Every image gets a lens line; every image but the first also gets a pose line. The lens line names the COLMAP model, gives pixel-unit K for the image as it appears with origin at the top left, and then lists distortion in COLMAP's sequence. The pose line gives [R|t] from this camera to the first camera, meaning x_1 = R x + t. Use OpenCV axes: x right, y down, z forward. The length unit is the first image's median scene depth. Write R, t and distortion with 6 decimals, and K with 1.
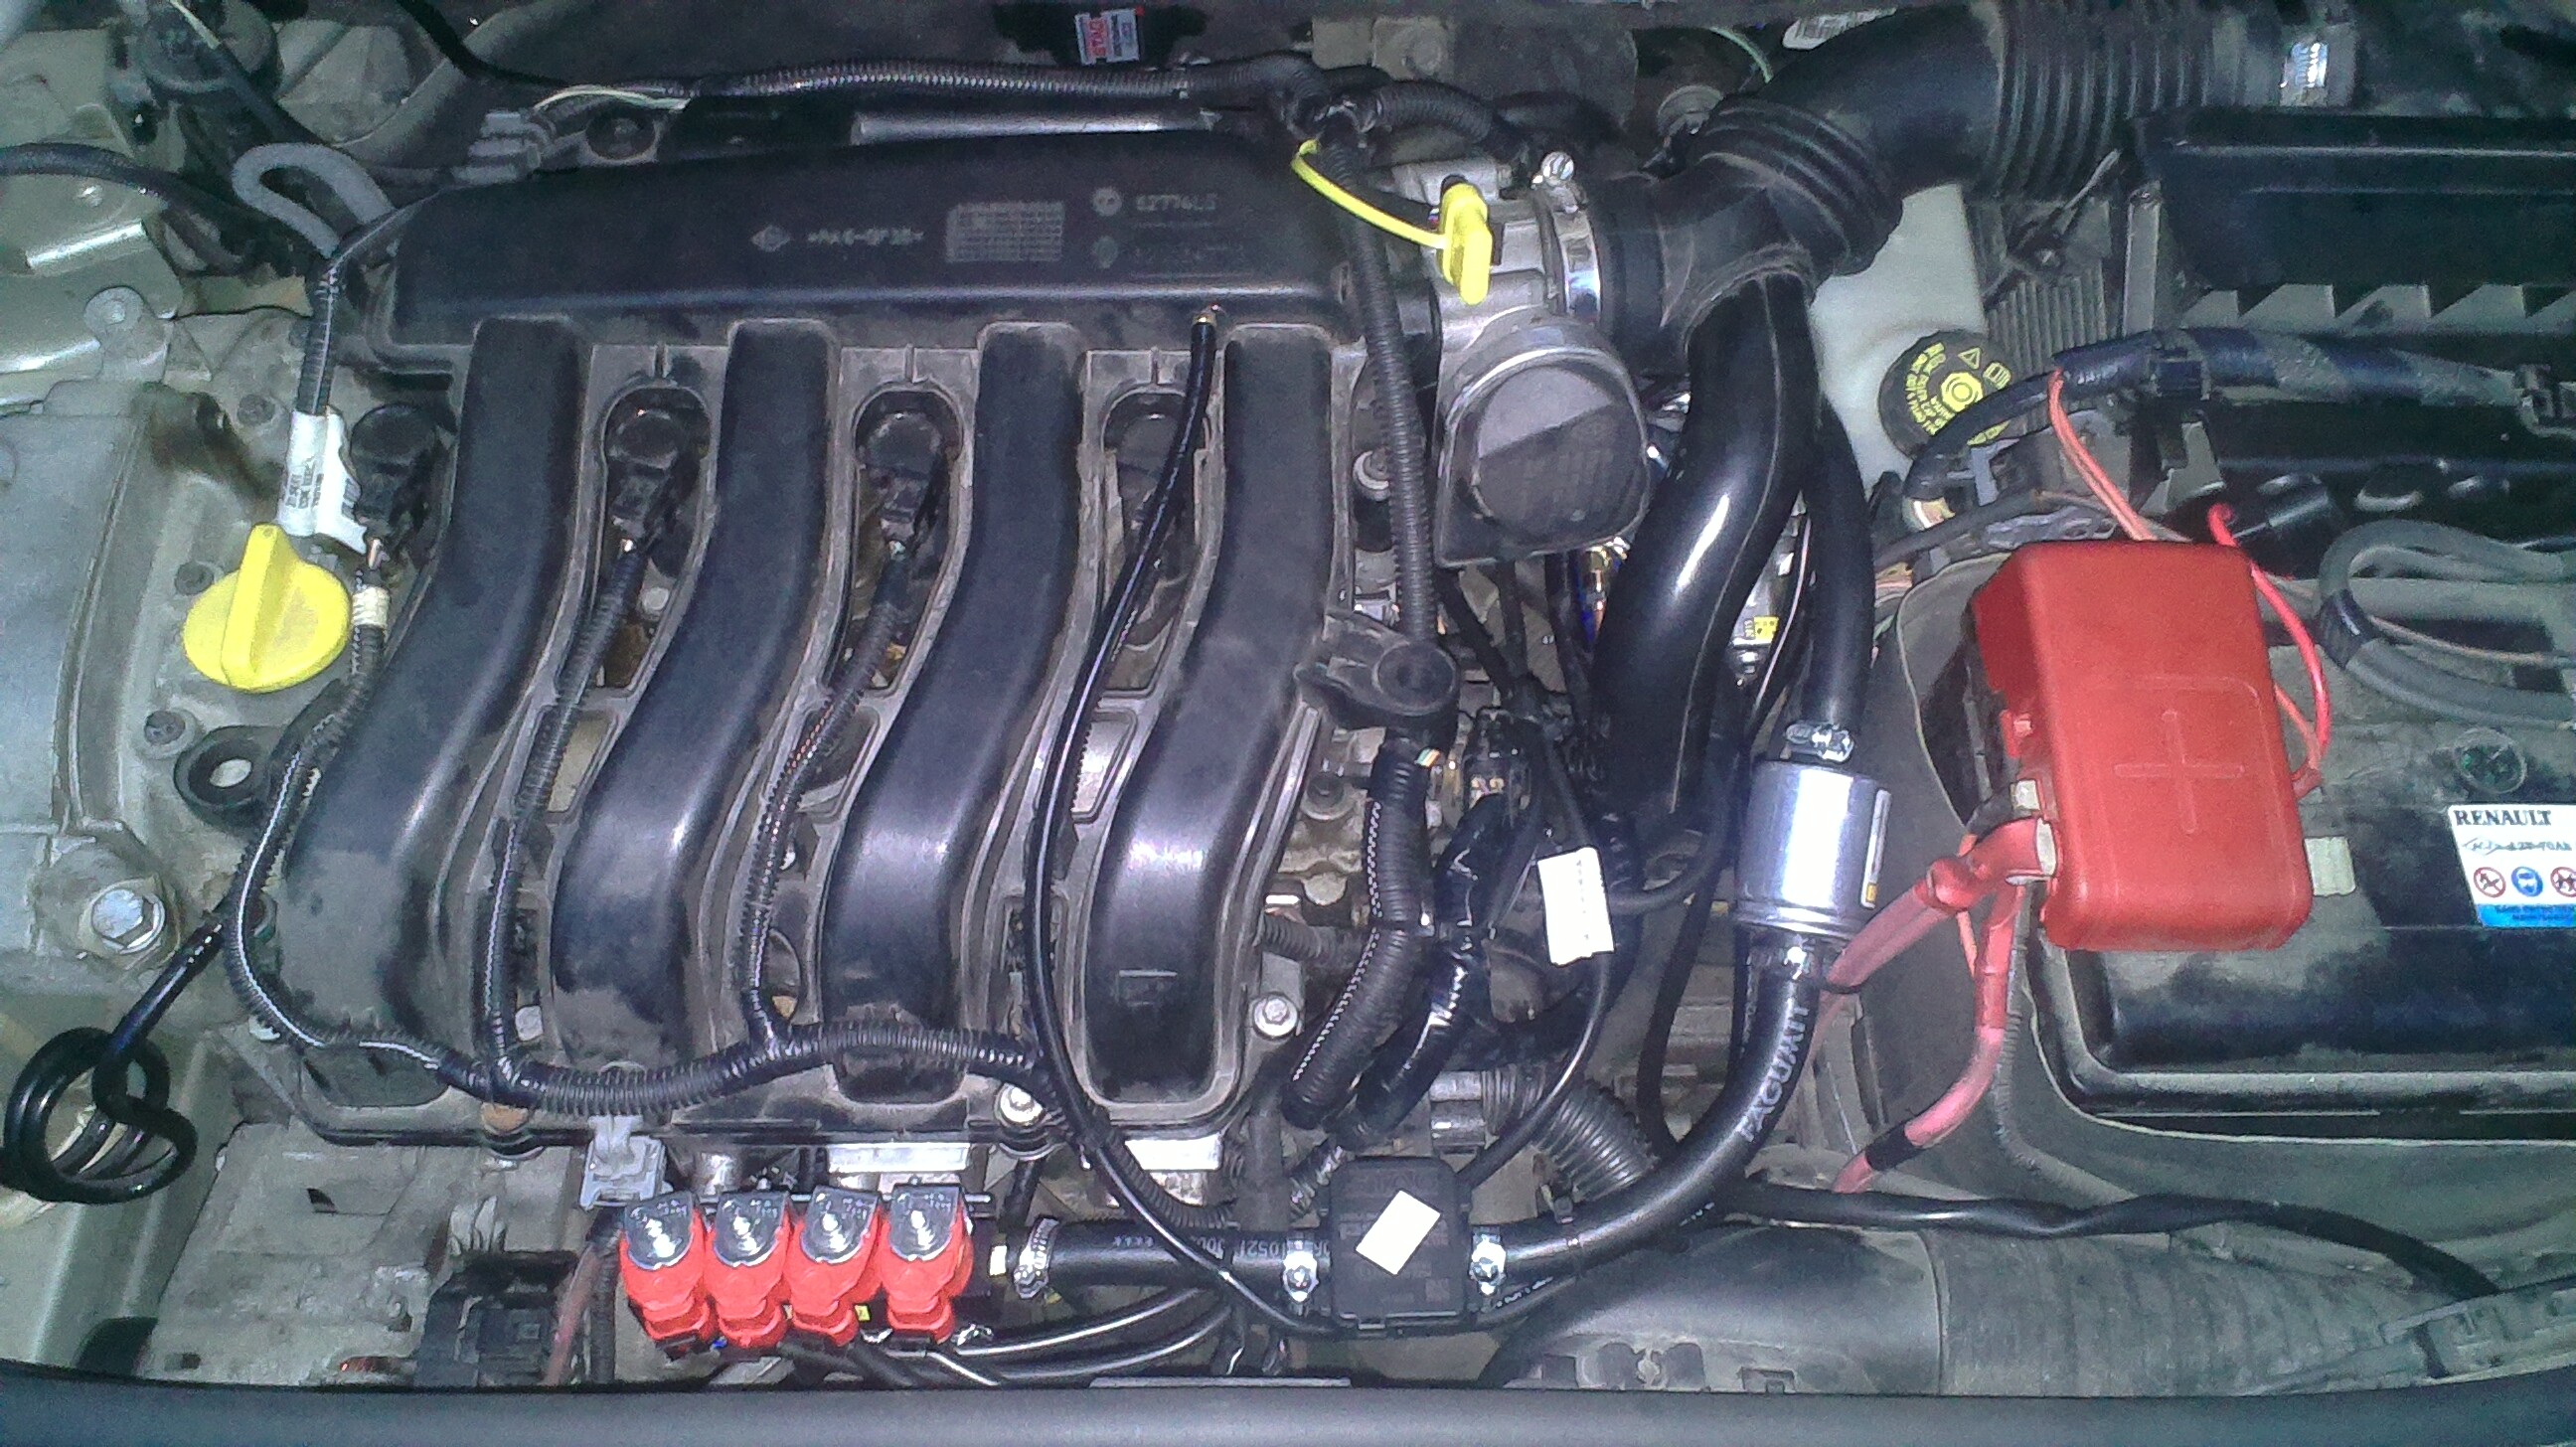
lens RADIAL K [[2106.6, 0, 1288.0], [0, 2106.6, 723.5], [0, 0, 1]] dist [0.109612, -0.198132]
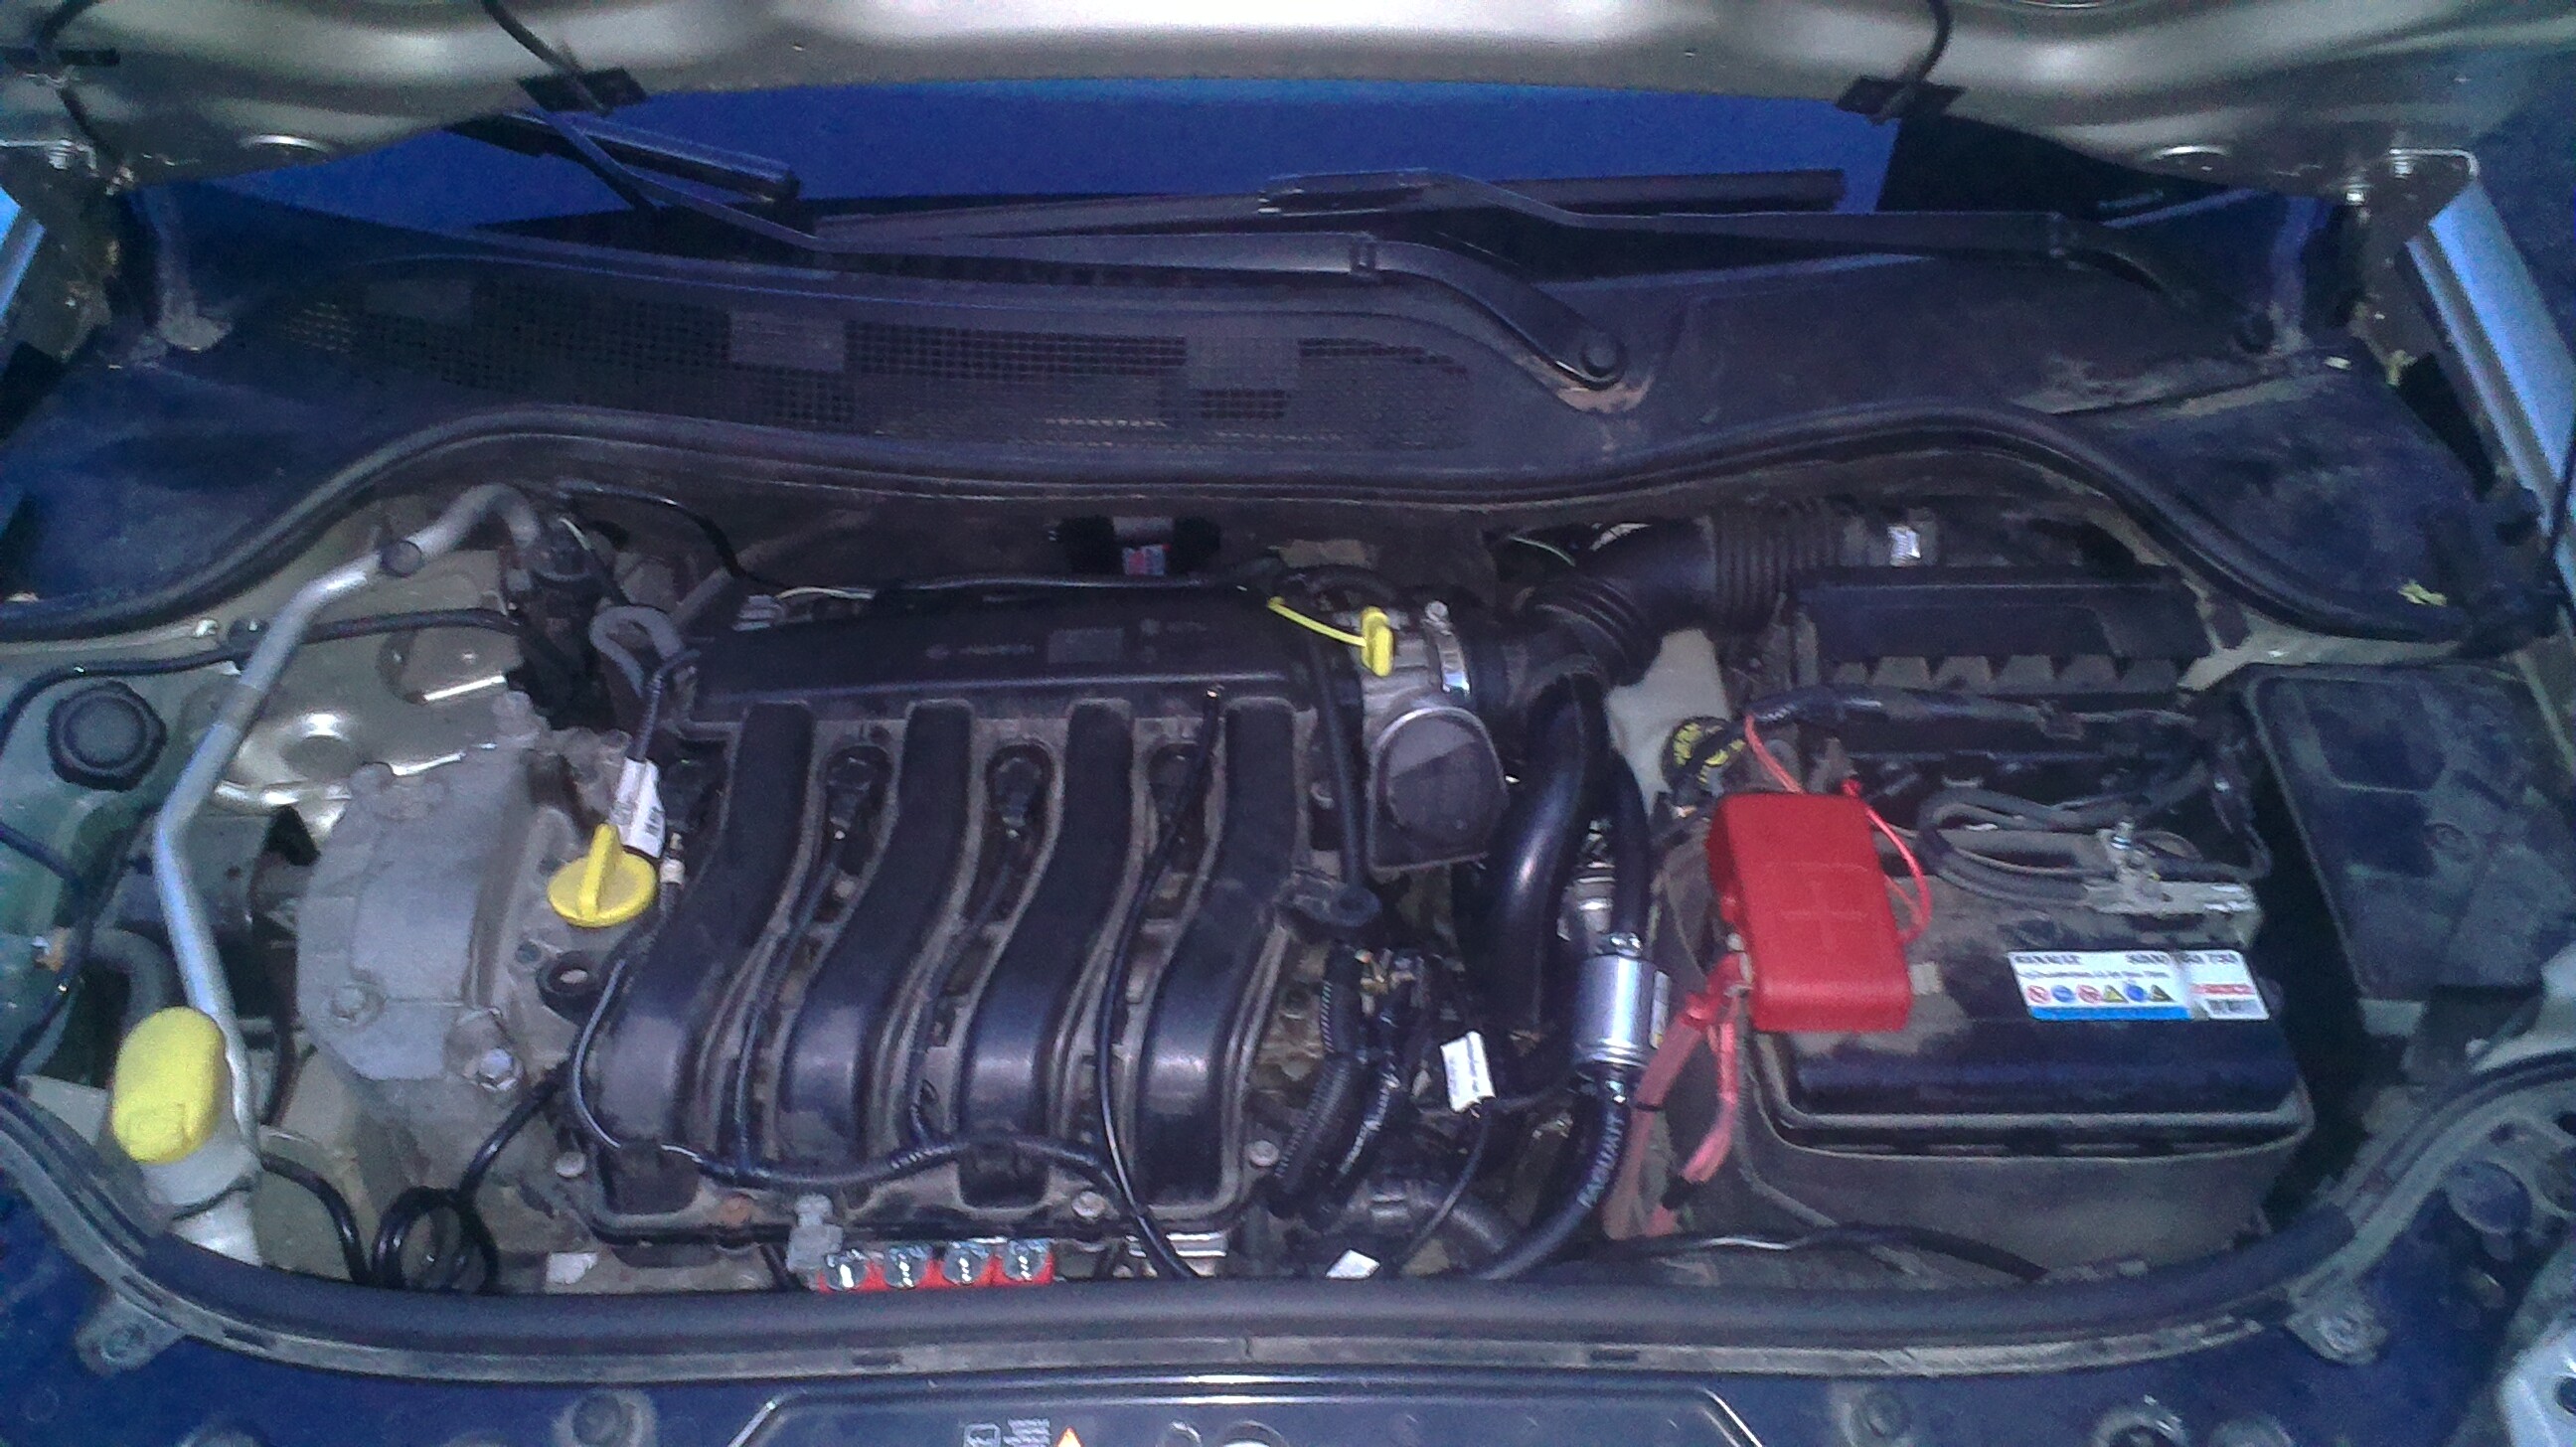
lens RADIAL K [[2106.6, 0, 1288.0], [0, 2106.6, 723.5], [0, 0, 1]] dist [0.109612, -0.198132]
pose [[0.999845, -0.014929, 0.009286, 0.001796], [0.017118, 0.947084, -0.320529, 0.330053], [-0.004010, 0.320639, 0.947193, -0.470891]]
